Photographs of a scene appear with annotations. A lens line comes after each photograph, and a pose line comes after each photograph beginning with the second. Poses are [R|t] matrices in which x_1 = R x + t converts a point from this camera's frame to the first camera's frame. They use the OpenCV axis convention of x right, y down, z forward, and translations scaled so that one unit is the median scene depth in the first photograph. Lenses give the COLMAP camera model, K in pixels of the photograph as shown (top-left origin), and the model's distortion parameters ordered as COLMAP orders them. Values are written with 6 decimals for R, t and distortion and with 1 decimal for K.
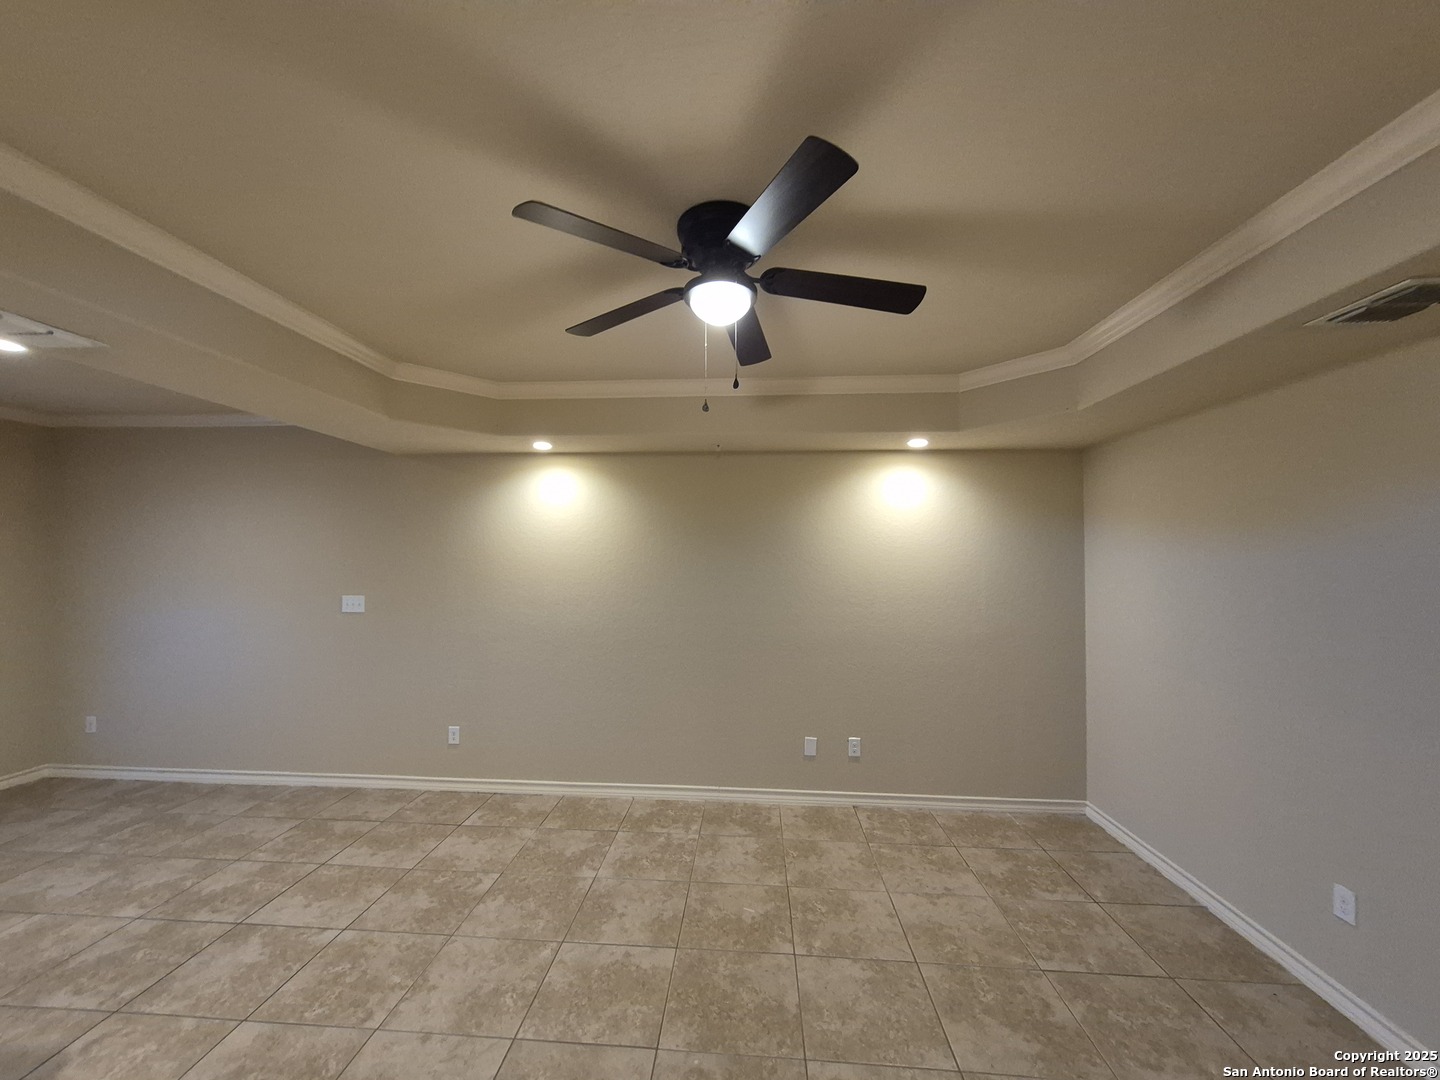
lens RADIAL K [[567.2, 0, 714.9], [0, 567.2, 544.0], [0, 0, 1]] dist [0.000159, 0.000416]
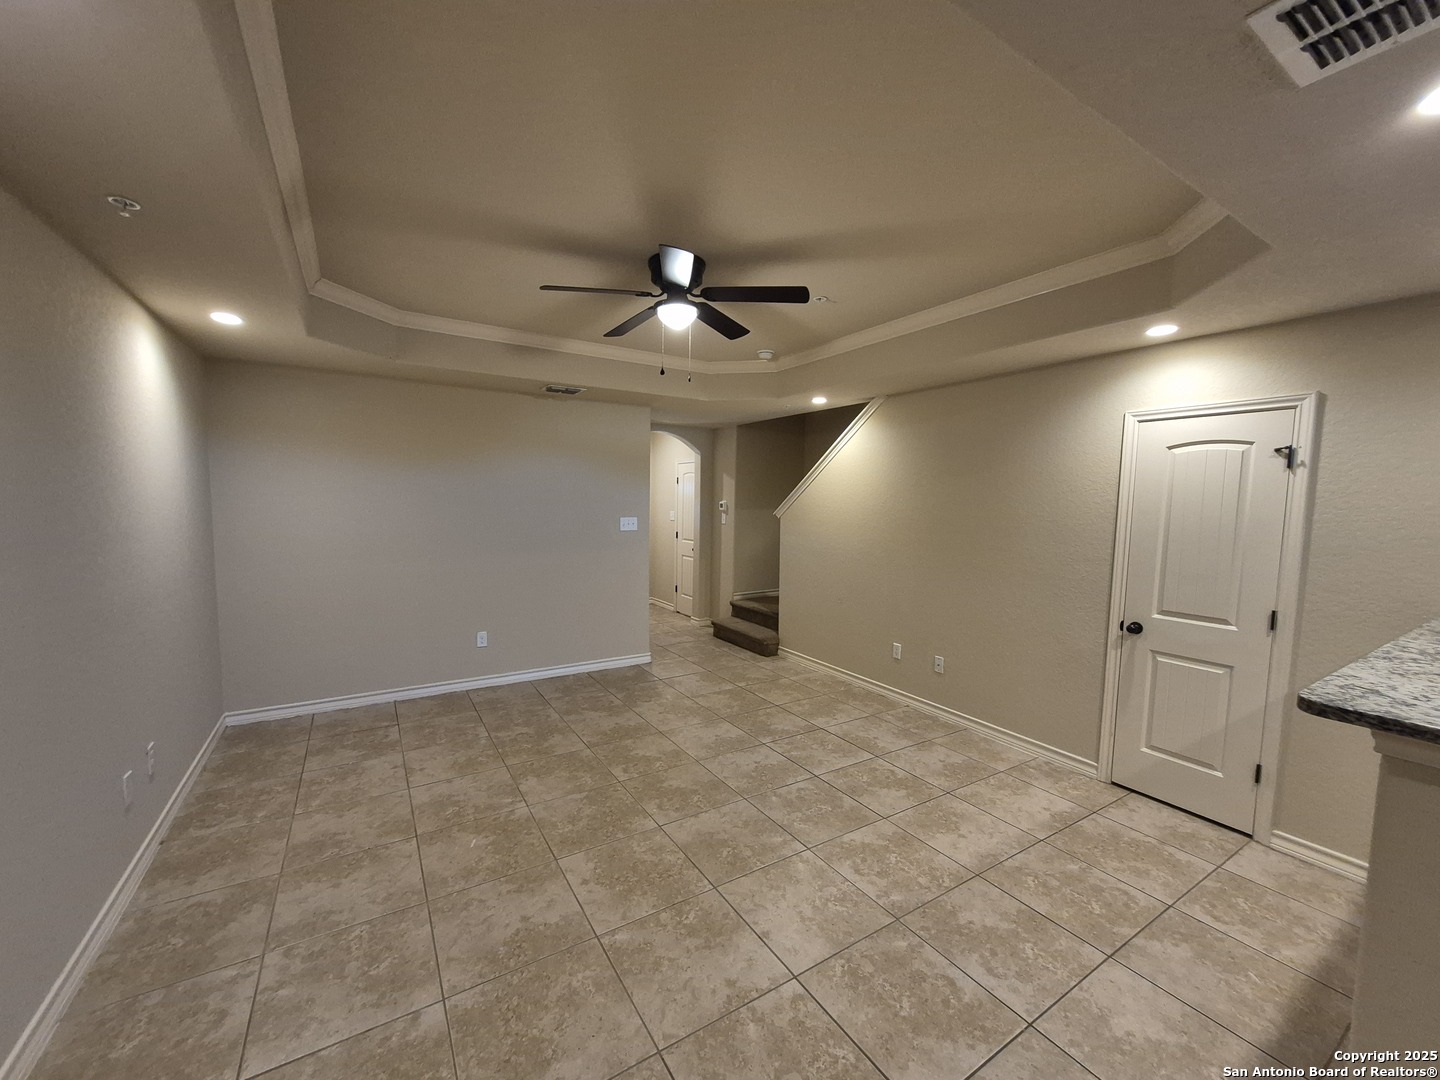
lens RADIAL K [[570.5, 0, 713.1], [0, 570.5, 546.8], [0, 0, 1]] dist [-0.000436, -0.000123]
pose [[-0.588924, -0.081634, 0.804055, -0.786507], [-0.039941, 0.996610, 0.071929, 0.056954], [-0.807201, 0.010246, -0.590188, 1.073110]]
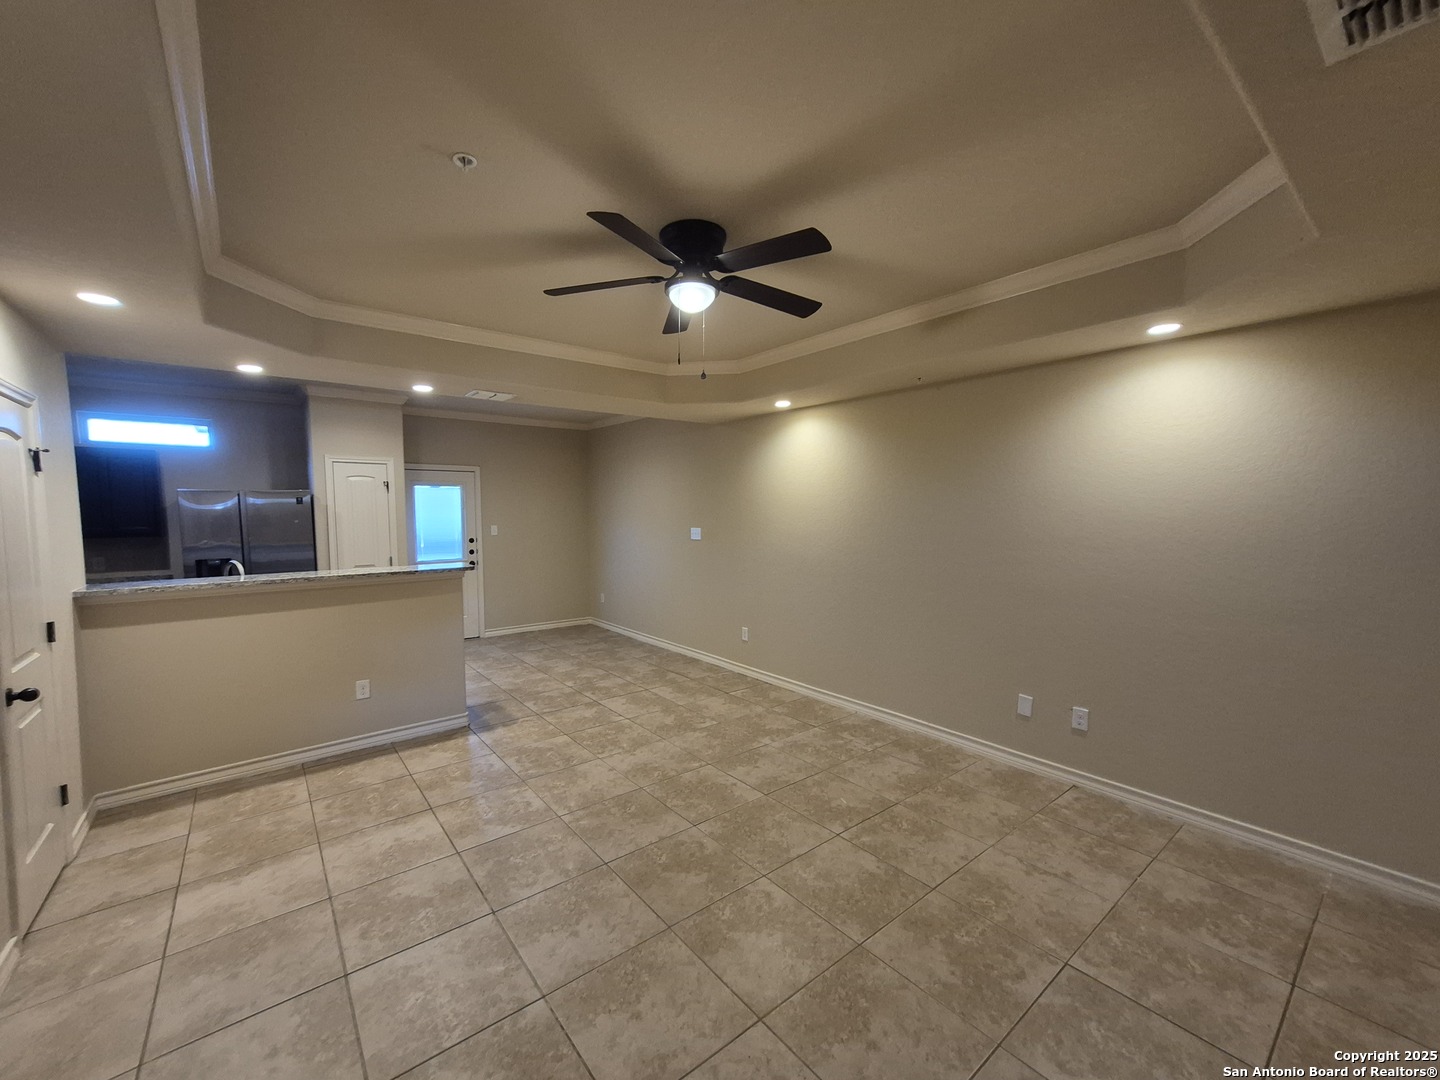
lens RADIAL K [[582.5, 0, 696.9], [0, 582.5, 554.3], [0, 0, 1]] dist [0.001307, 0.000209]
pose [[0.665923, 0.052263, -0.744188, 0.618580], [0.024075, 0.995518, 0.091456, 0.031317], [0.745632, -0.078819, 0.661680, 0.036486]]
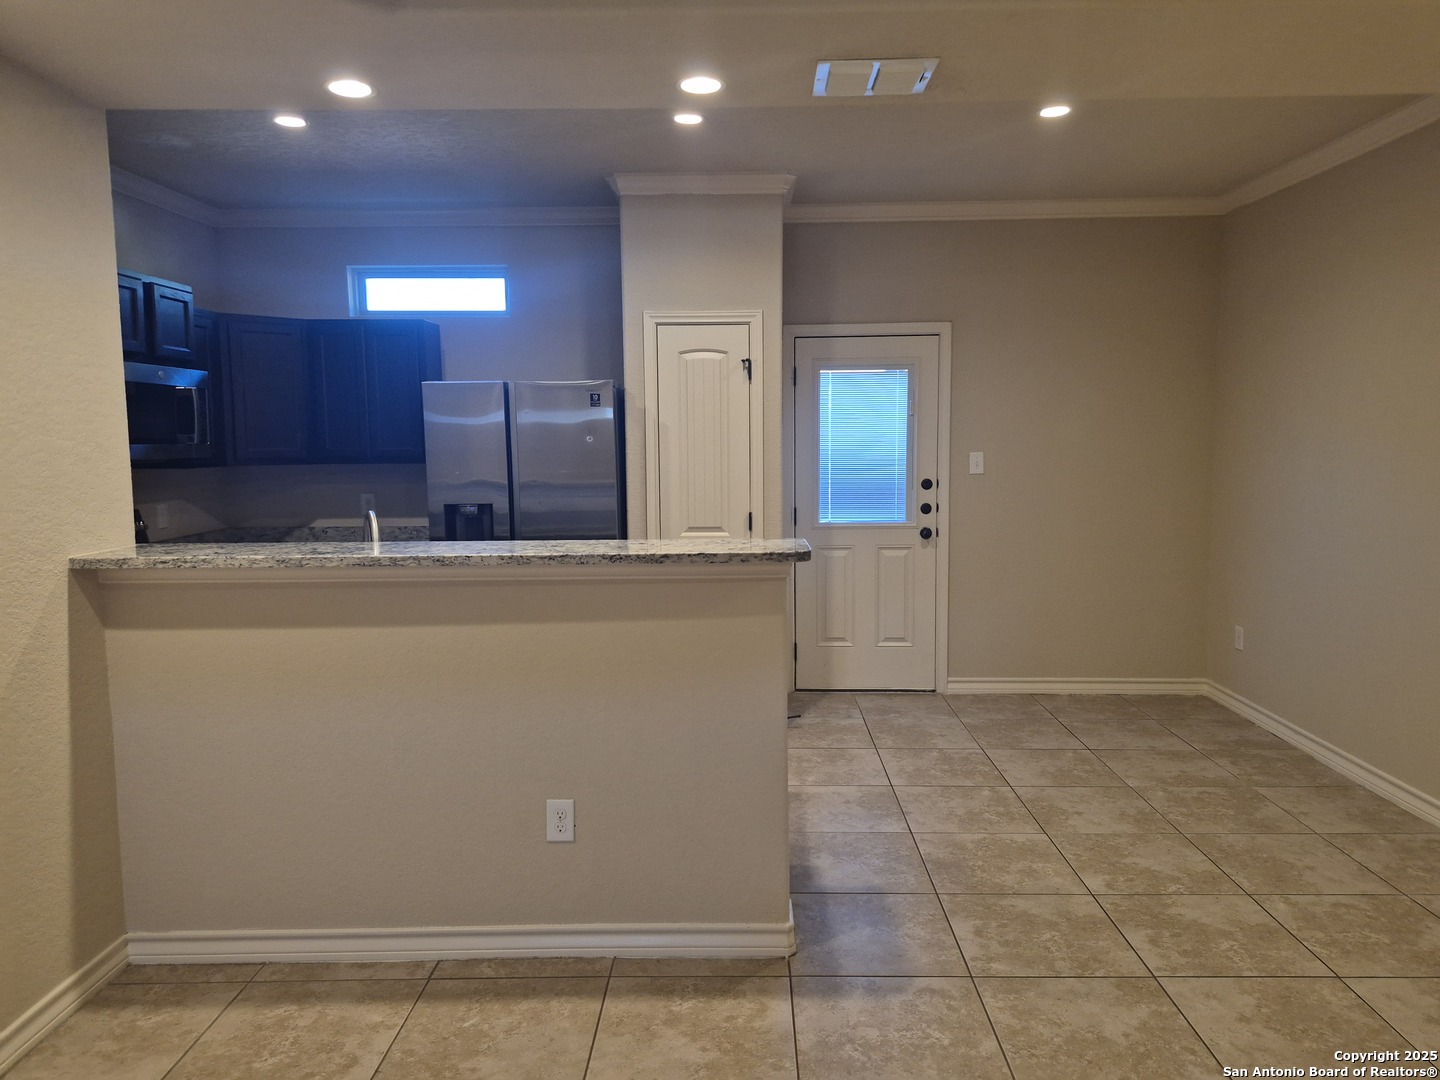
lens RADIAL K [[1000.7, 0, 720.0], [0, 1000.7, 540.0], [0, 0, 1]] dist [0.057209, -0.062901]
pose [[0.052601, 0.099799, -0.993616, 0.135994], [0.035099, 0.994194, 0.101715, 0.066918], [0.997999, -0.040226, 0.048793, 0.420621]]
